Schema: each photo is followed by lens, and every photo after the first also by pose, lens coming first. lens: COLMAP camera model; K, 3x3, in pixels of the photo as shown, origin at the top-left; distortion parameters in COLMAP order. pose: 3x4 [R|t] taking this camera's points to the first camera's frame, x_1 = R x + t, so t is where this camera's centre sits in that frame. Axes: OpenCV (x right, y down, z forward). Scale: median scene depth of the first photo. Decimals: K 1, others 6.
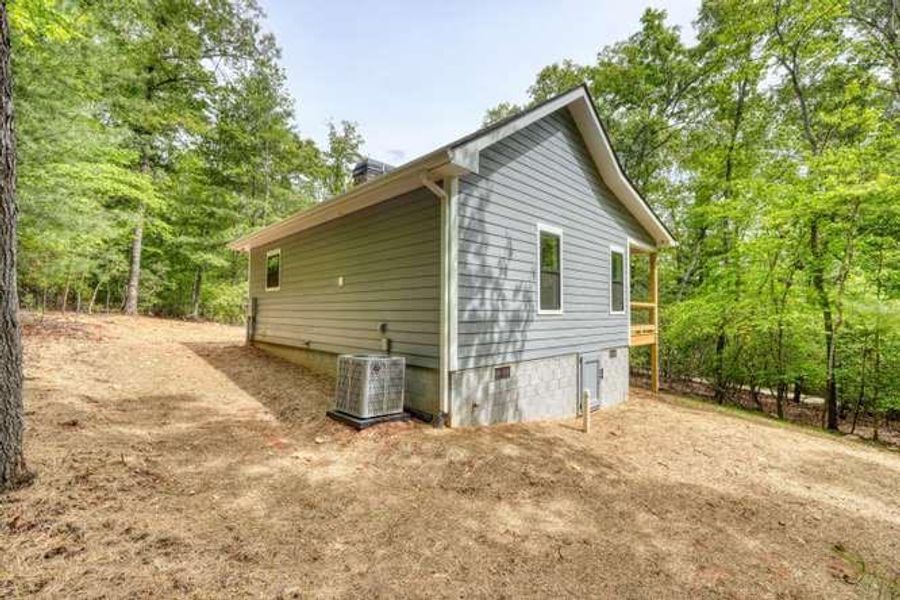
lens RADIAL K [[381.3, 0, 447.8], [0, 381.3, 298.6], [0, 0, 1]] dist [-0.004940, 0.003209]
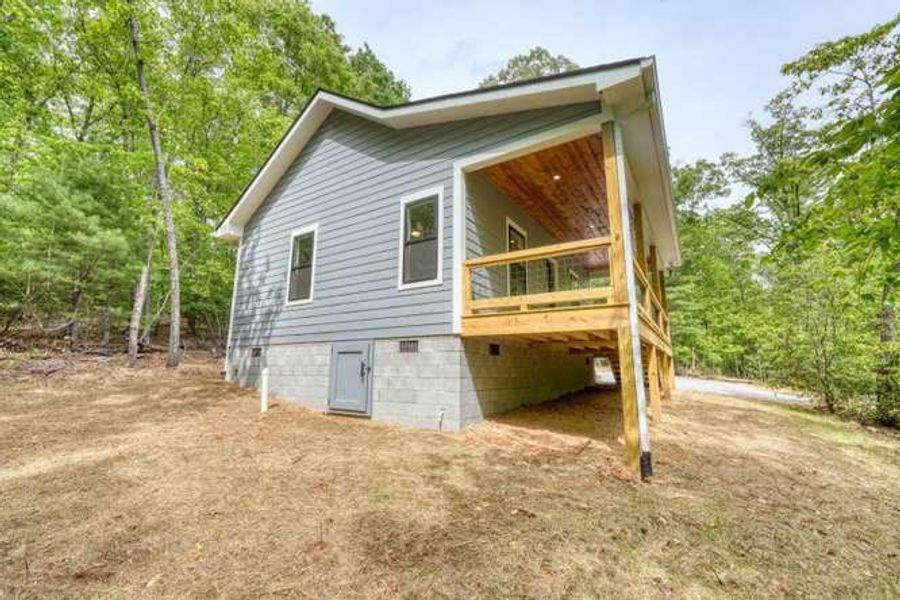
lens RADIAL K [[381.3, 0, 447.8], [0, 381.3, 298.6], [0, 0, 1]] dist [-0.004940, 0.003209]
pose [[0.220321, -0.192027, -0.956339, 1.575274], [0.029730, 0.981297, -0.190189, 0.273636], [0.974974, 0.013470, 0.221909, 1.302506]]
